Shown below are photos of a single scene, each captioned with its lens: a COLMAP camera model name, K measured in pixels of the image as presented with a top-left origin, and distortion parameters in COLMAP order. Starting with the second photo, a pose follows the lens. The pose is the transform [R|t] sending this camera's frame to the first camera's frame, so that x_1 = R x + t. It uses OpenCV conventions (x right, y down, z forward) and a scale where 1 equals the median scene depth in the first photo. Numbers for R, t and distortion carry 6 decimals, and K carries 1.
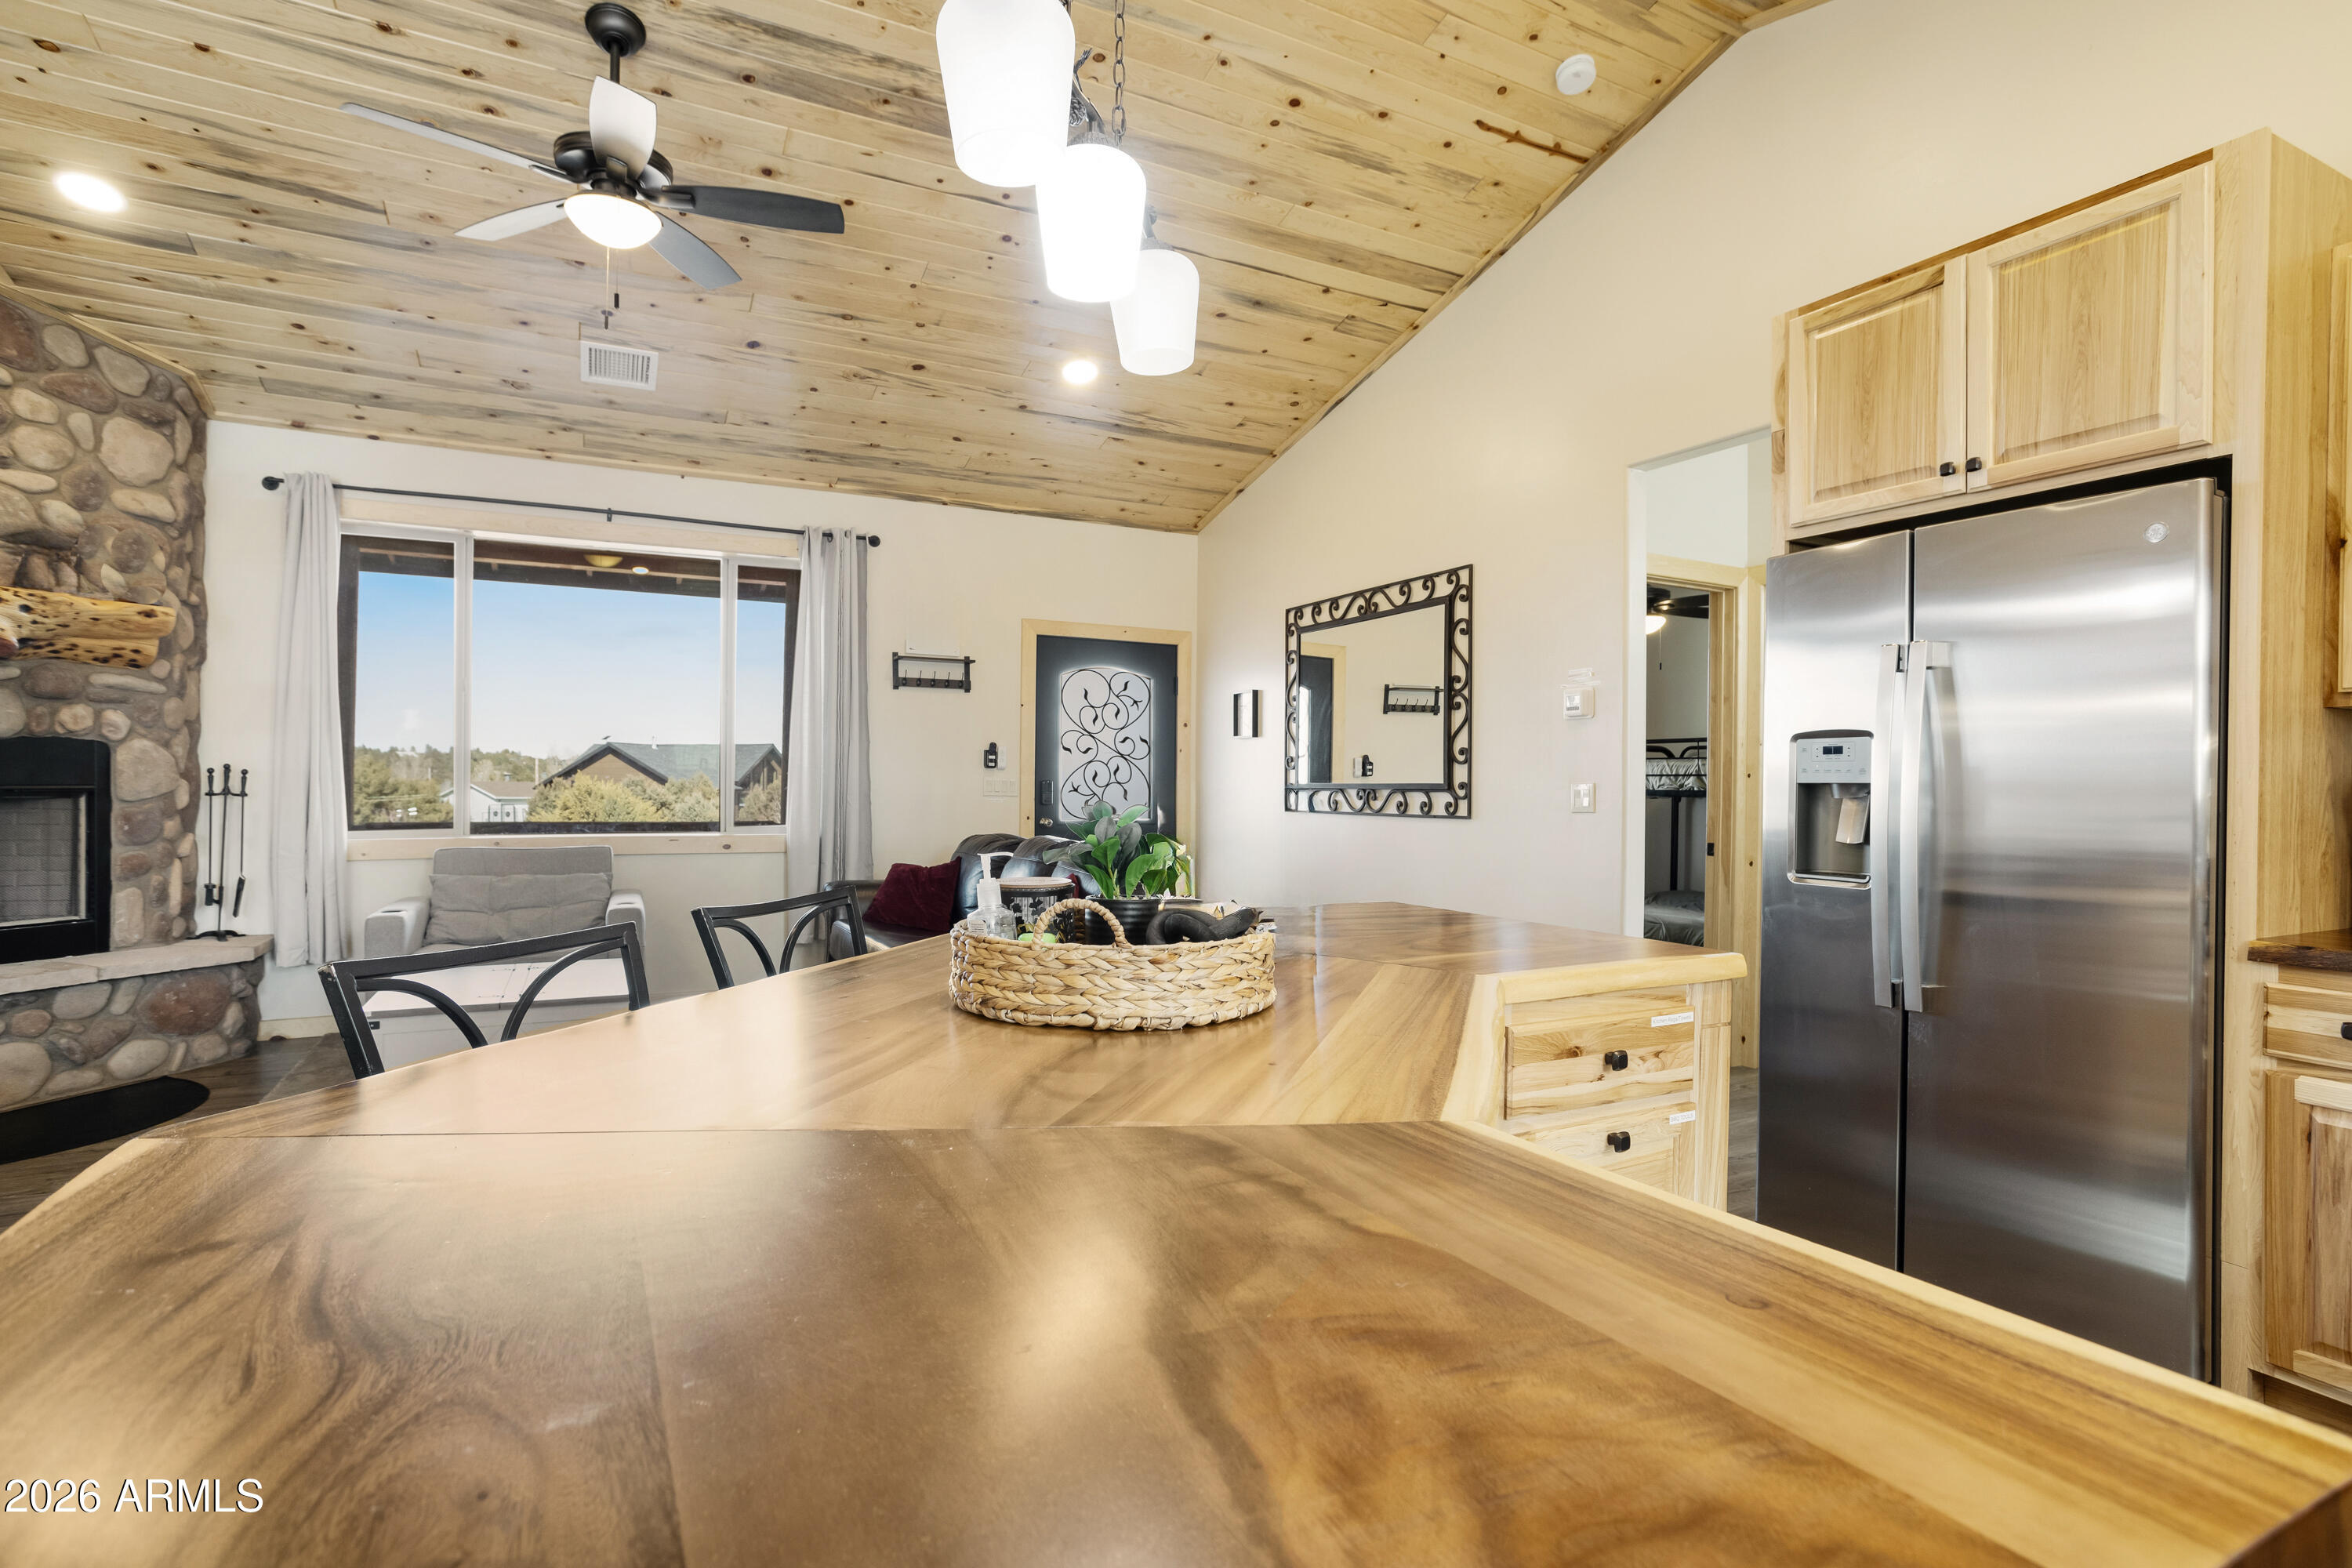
lens RADIAL K [[1141.7, 0, 1173.4], [0, 1141.7, 792.0], [0, 0, 1]] dist [-0.058495, 0.034825]
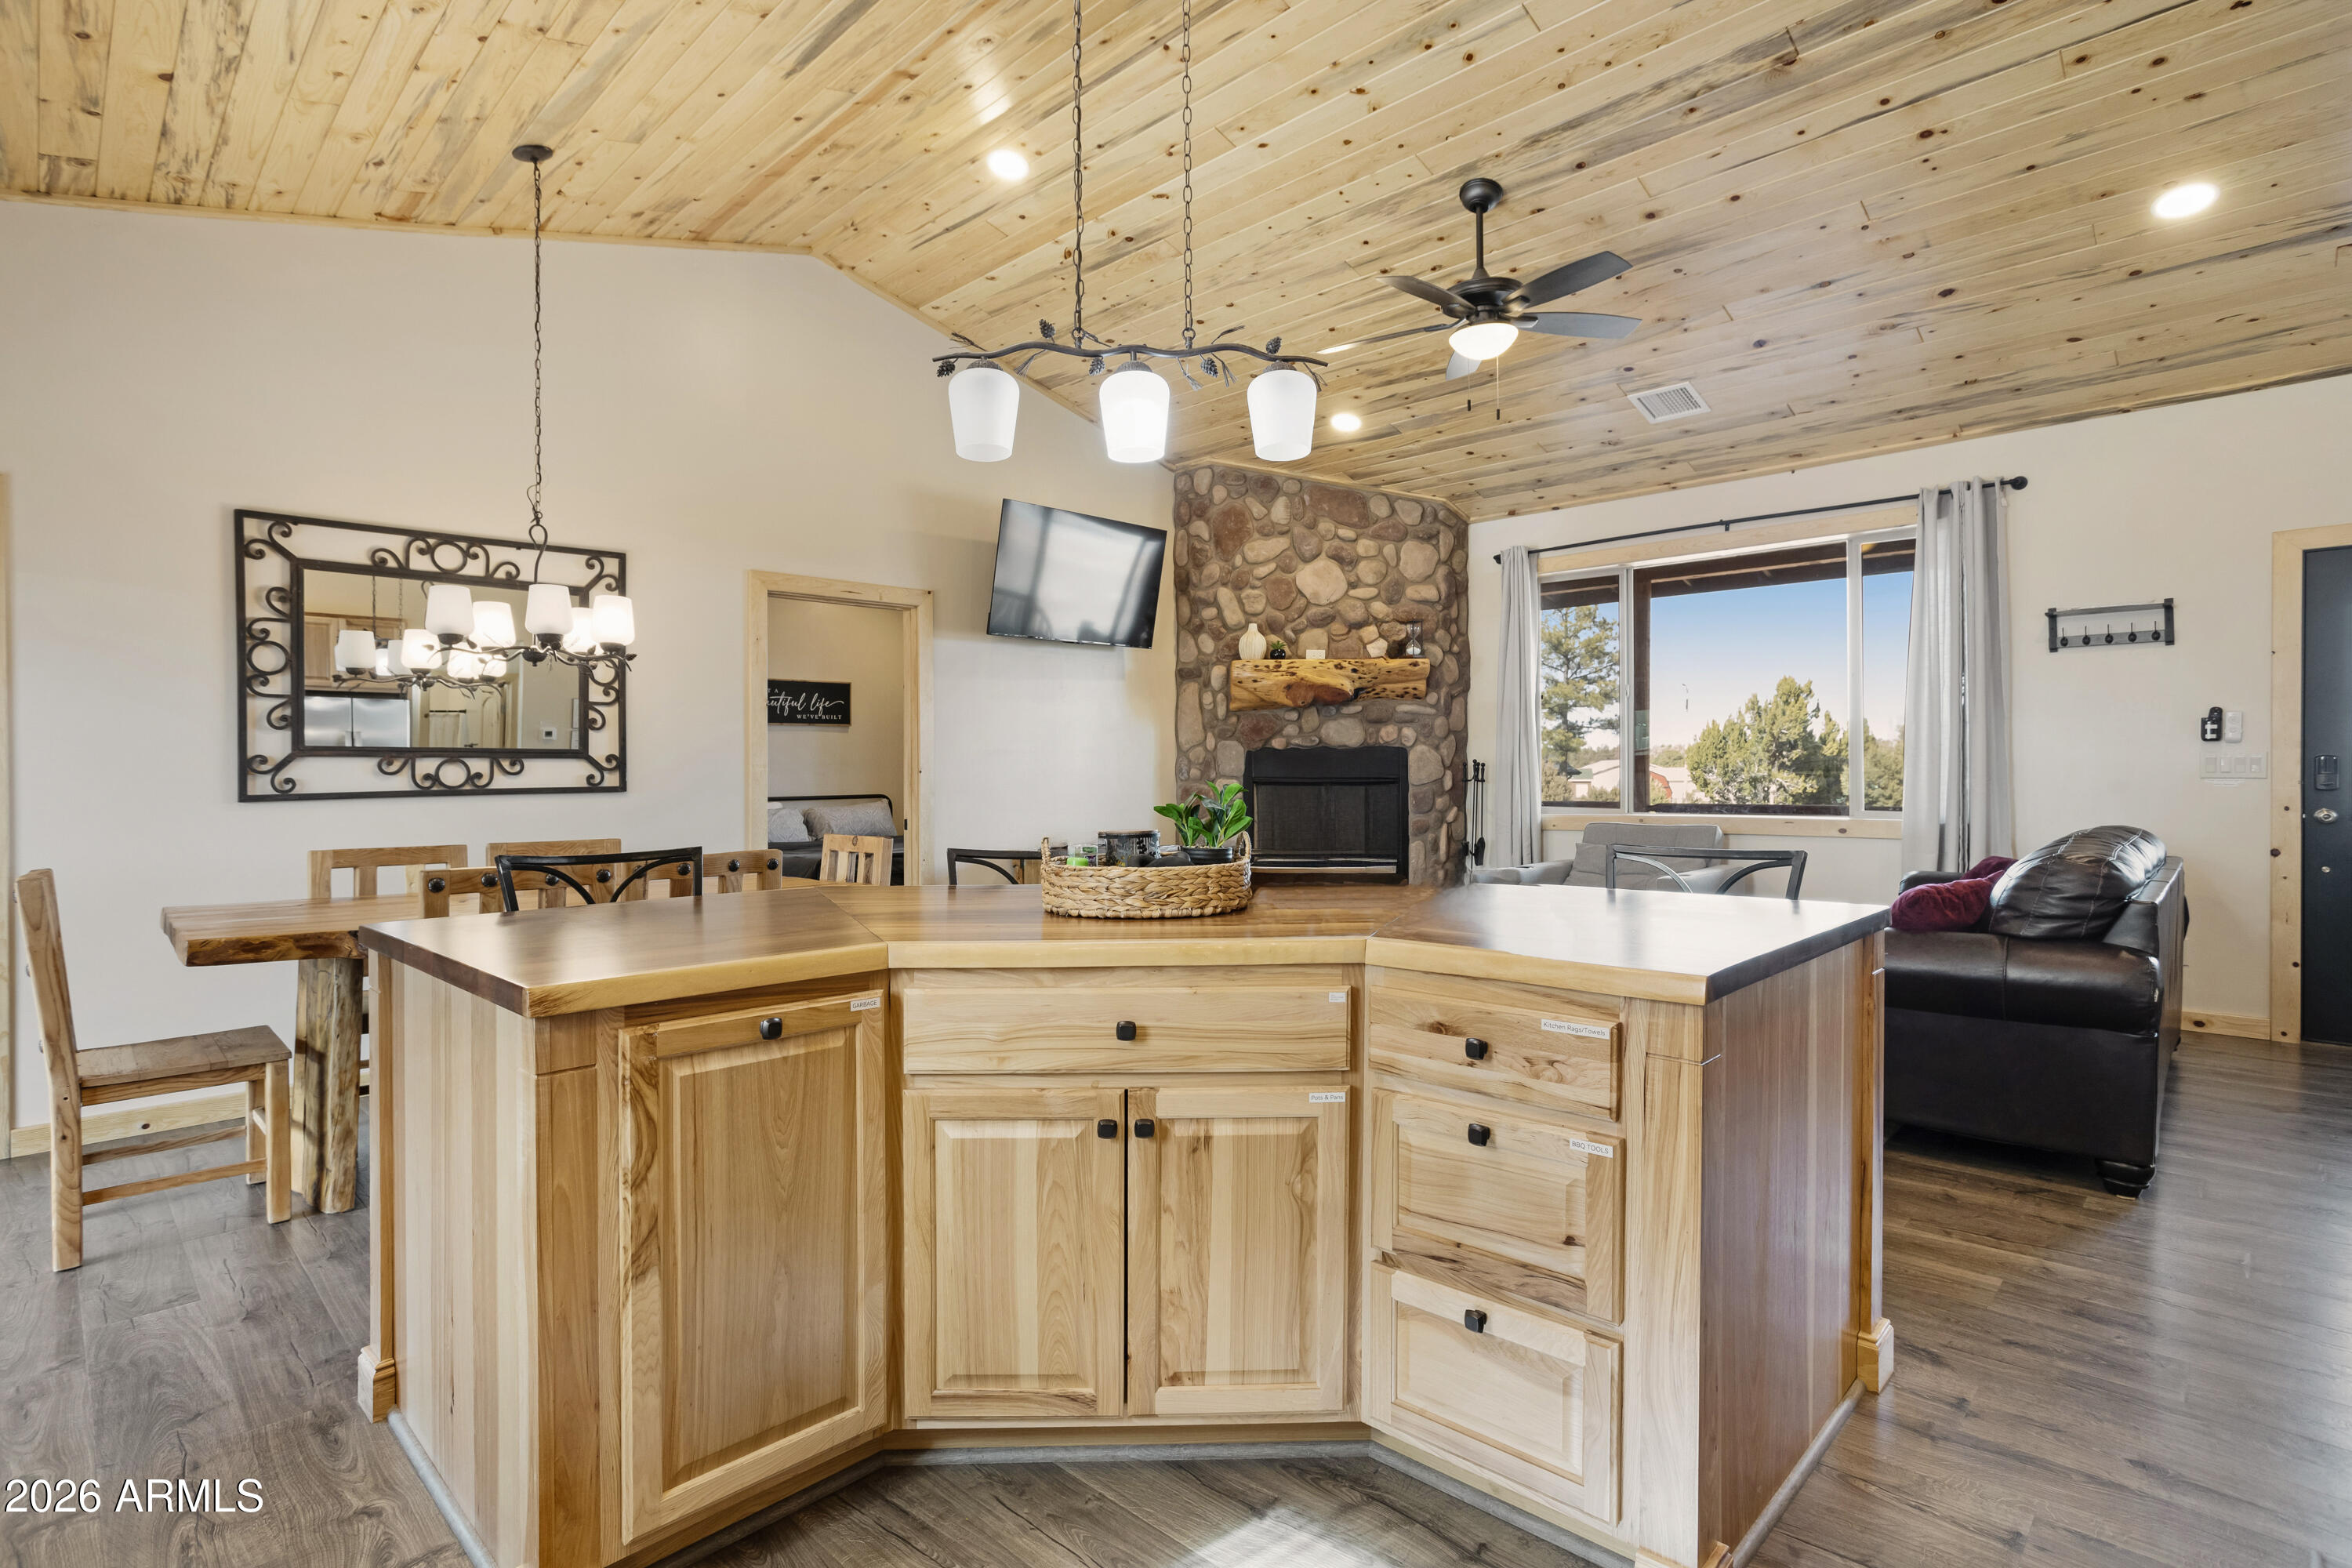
lens RADIAL K [[1141.7, 0, 1173.4], [0, 1141.7, 792.0], [0, 0, 1]] dist [-0.058495, 0.034825]
pose [[0.318535, 0.005743, -0.947894, 0.507197], [0.005534, 0.999953, 0.007918, 0.003848], [0.947895, -0.007768, 0.318489, 0.185217]]
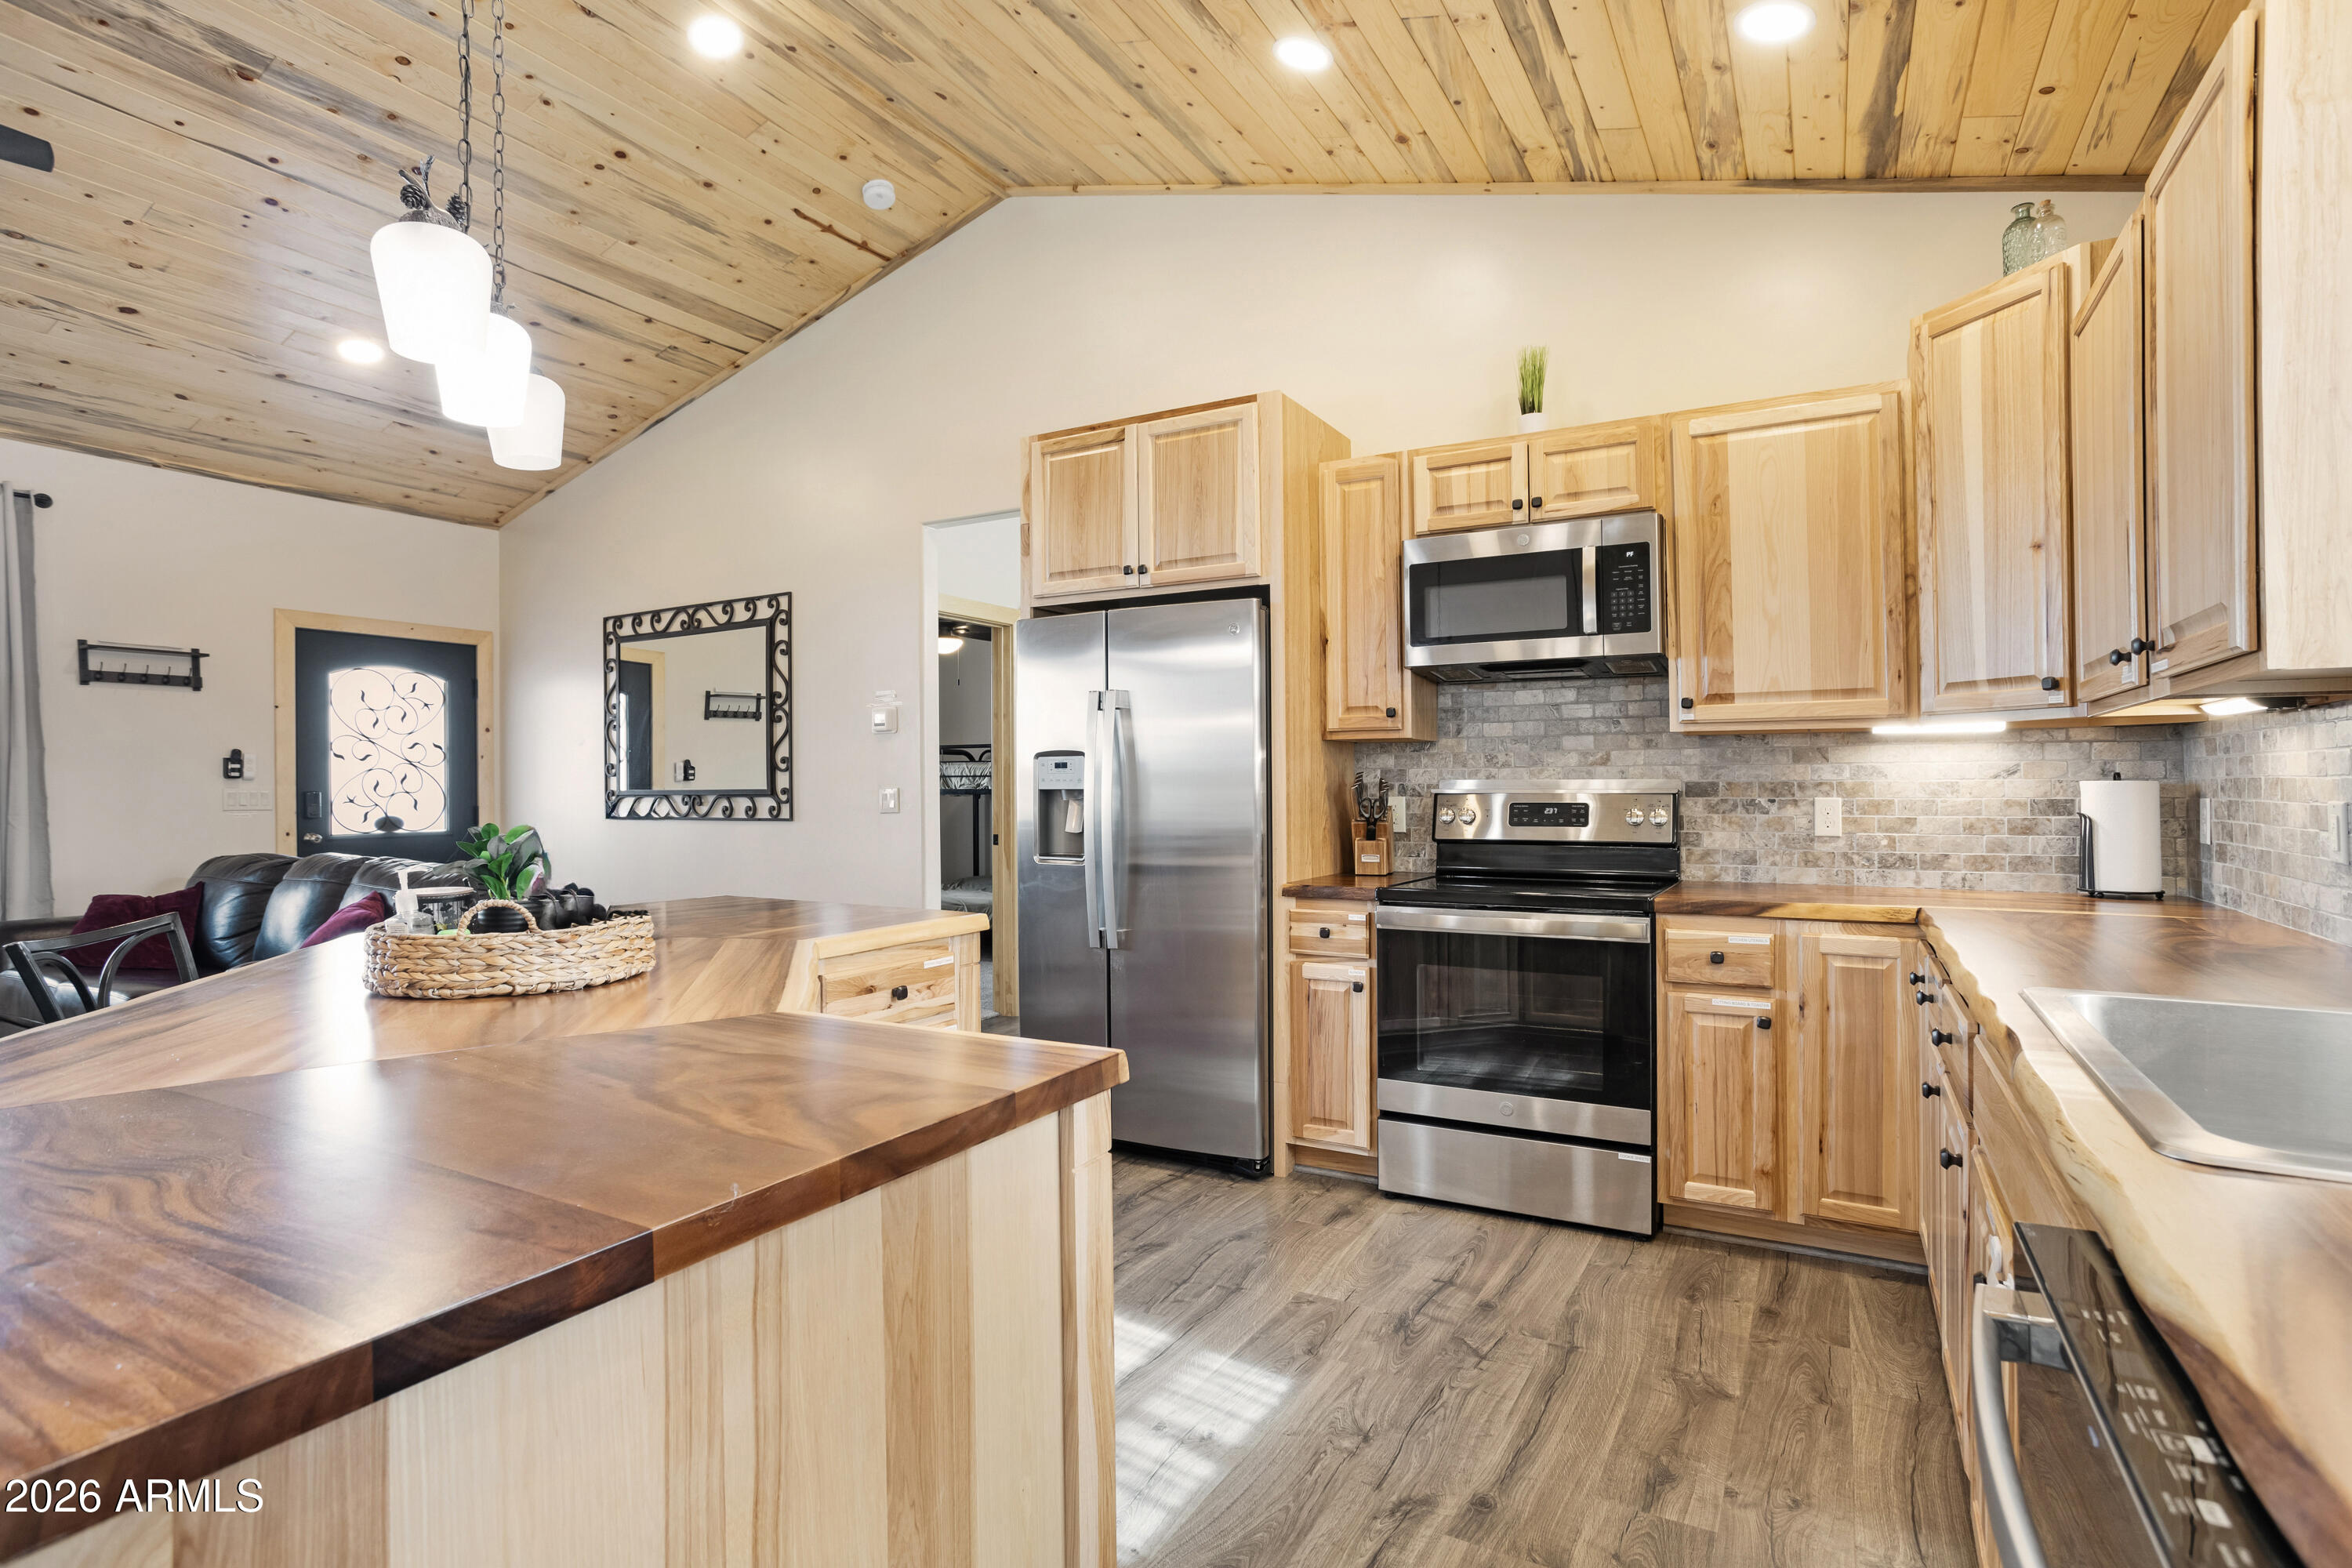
lens RADIAL K [[1141.7, 0, 1173.4], [0, 1141.7, 792.0], [0, 0, 1]] dist [-0.058495, 0.034825]
pose [[0.836992, -0.018597, 0.546899, -0.040965], [0.016921, 0.999824, 0.008101, -0.008957], [-0.546953, 0.002473, 0.837160, -0.162482]]
